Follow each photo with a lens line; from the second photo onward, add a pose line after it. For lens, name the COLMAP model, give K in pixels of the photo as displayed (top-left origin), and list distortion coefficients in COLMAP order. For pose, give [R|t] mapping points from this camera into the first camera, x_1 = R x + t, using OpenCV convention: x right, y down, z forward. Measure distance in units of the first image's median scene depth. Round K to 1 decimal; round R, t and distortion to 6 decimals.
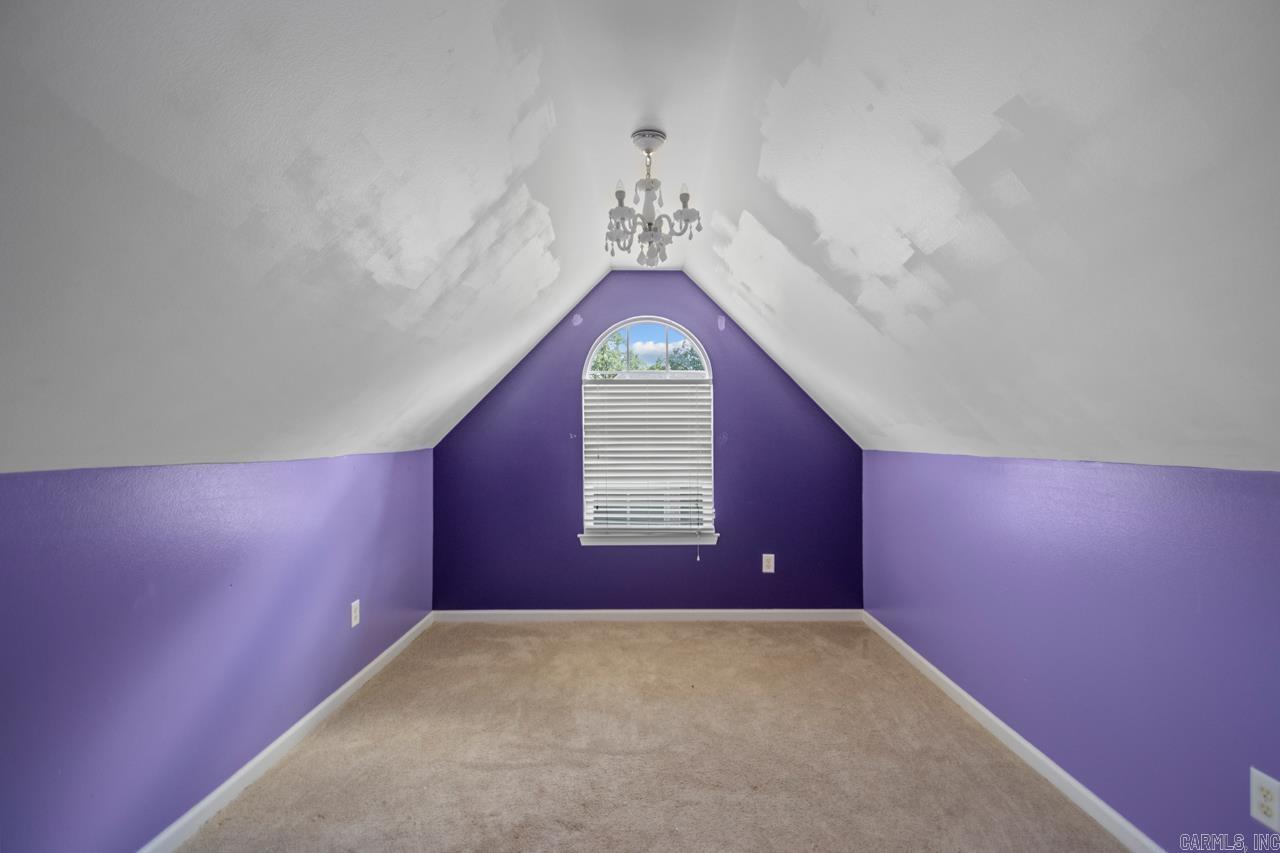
lens RADIAL K [[593.8, 0, 650.5], [0, 593.8, 434.6], [0, 0, 1]] dist [0.036571, -0.019973]
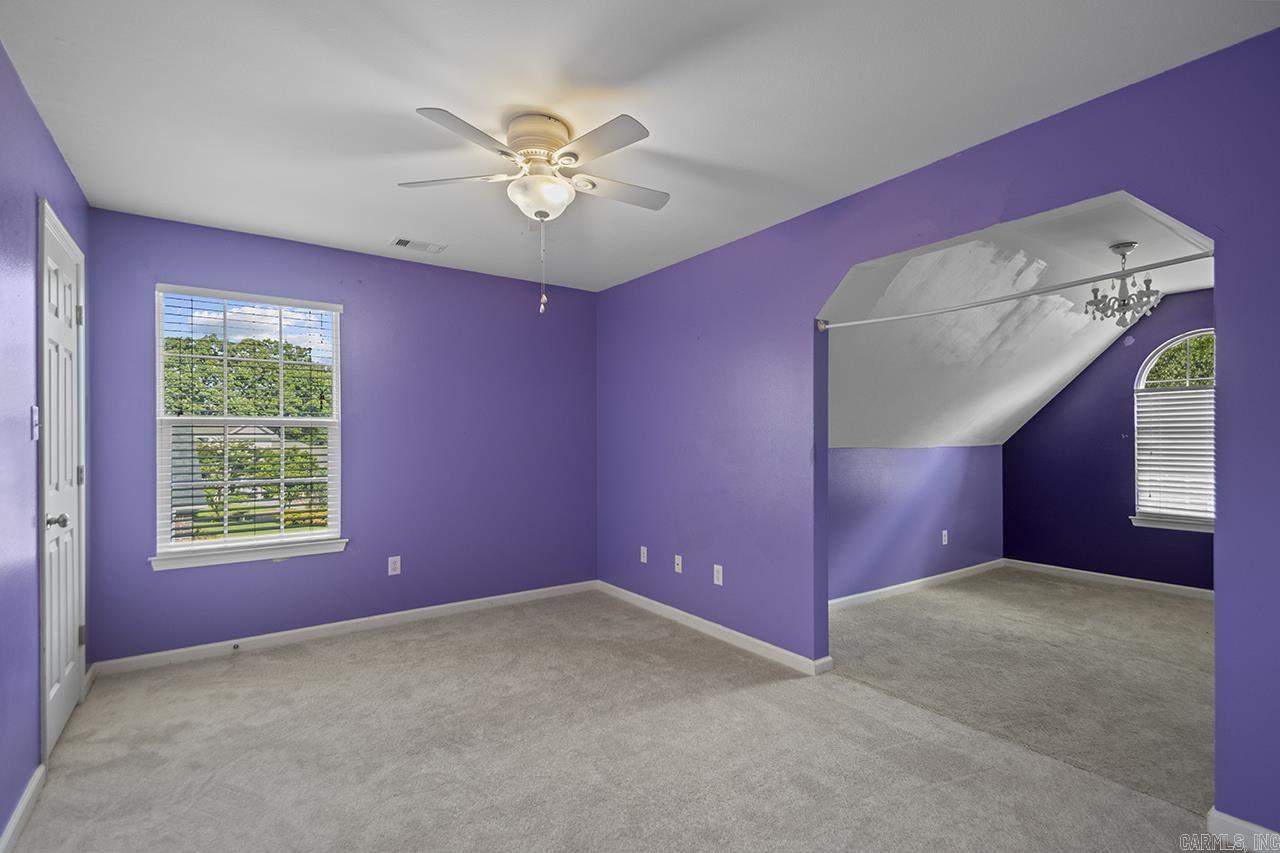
lens RADIAL K [[593.8, 0, 650.5], [0, 593.8, 434.6], [0, 0, 1]] dist [0.036571, -0.019973]
pose [[0.582451, -0.003893, -0.812856, 0.407192], [0.002891, 0.999992, -0.002717, 0.000176], [0.812861, -0.000767, 0.582458, -0.678675]]
